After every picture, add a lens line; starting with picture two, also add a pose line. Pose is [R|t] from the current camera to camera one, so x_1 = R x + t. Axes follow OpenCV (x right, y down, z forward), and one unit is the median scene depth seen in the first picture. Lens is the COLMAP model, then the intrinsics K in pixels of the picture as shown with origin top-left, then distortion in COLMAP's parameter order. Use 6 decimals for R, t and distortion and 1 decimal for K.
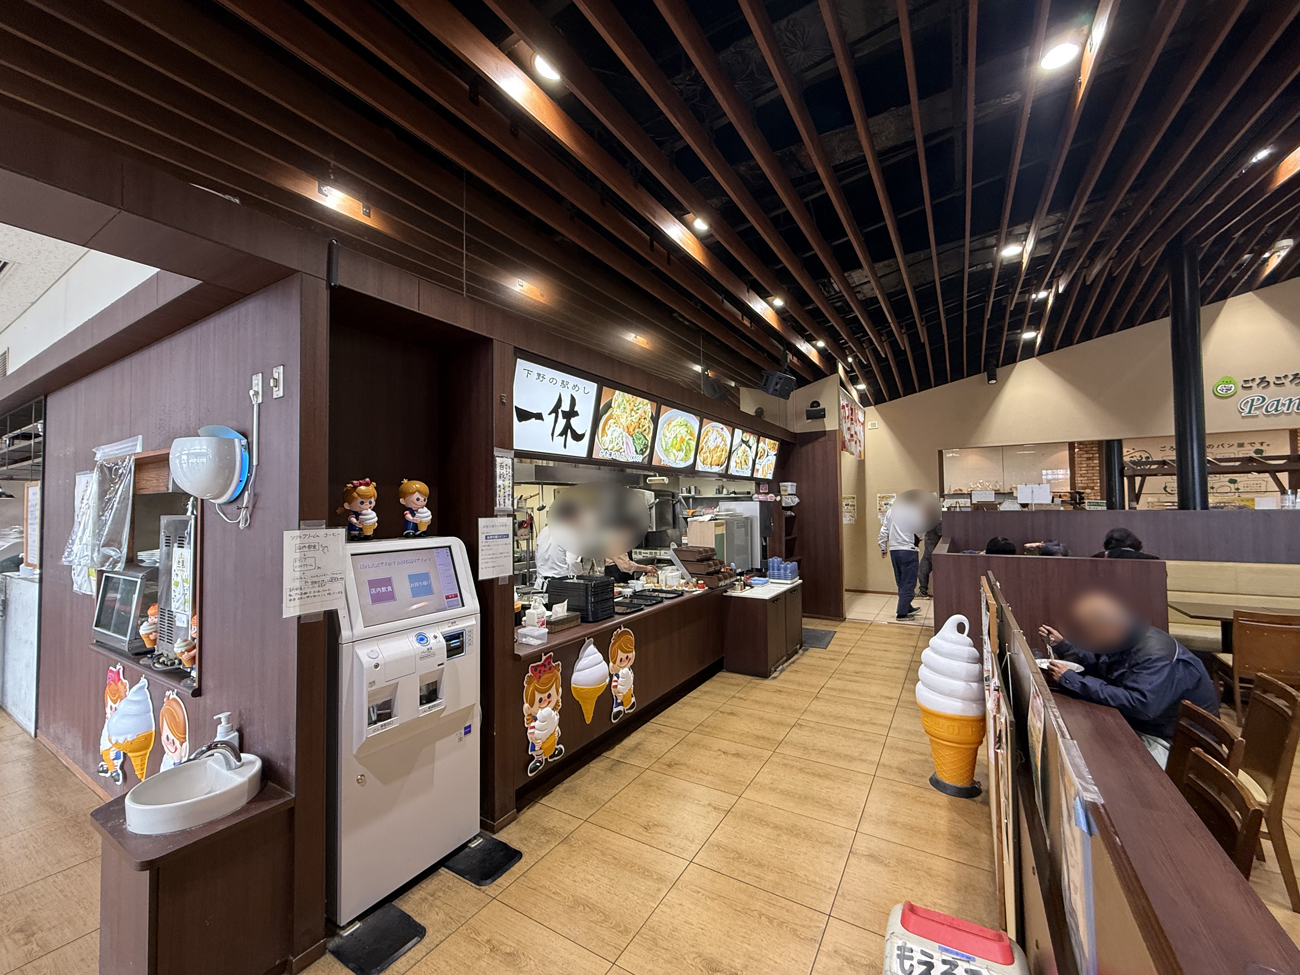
lens RADIAL K [[518.1, 0, 650.2], [0, 518.1, 485.8], [0, 0, 1]] dist [0.000510, -0.000228]
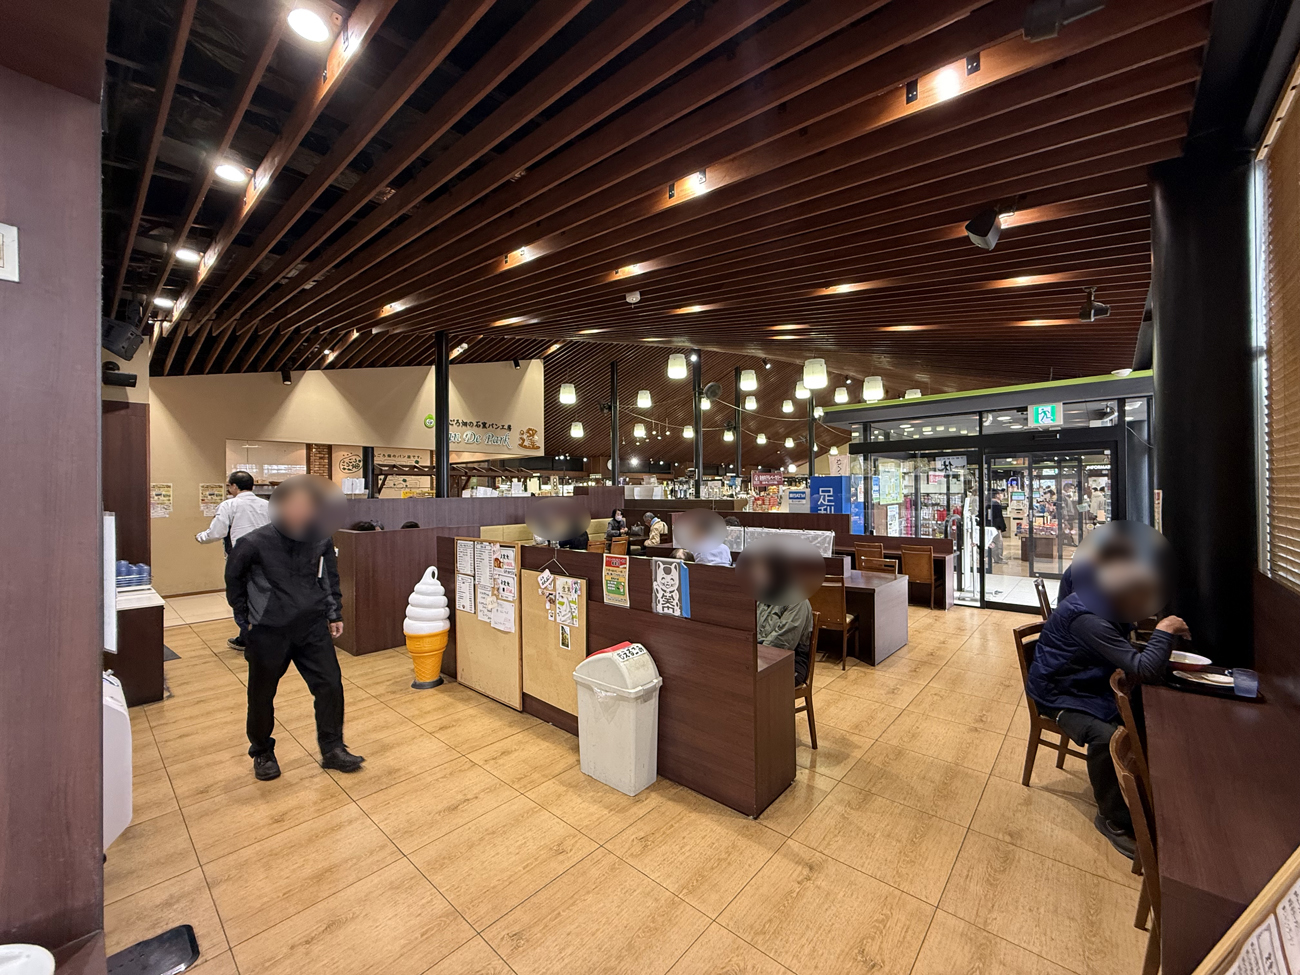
lens RADIAL K [[518.1, 0, 650.9], [0, 518.1, 487.7], [0, 0, 1]] dist [0.000510, -0.000228]
pose [[0.169618, 0.016280, 0.985375, -0.410263], [-0.028993, 0.999513, -0.011523, 0.015037], [-0.985083, -0.026614, 0.170007, 0.081834]]
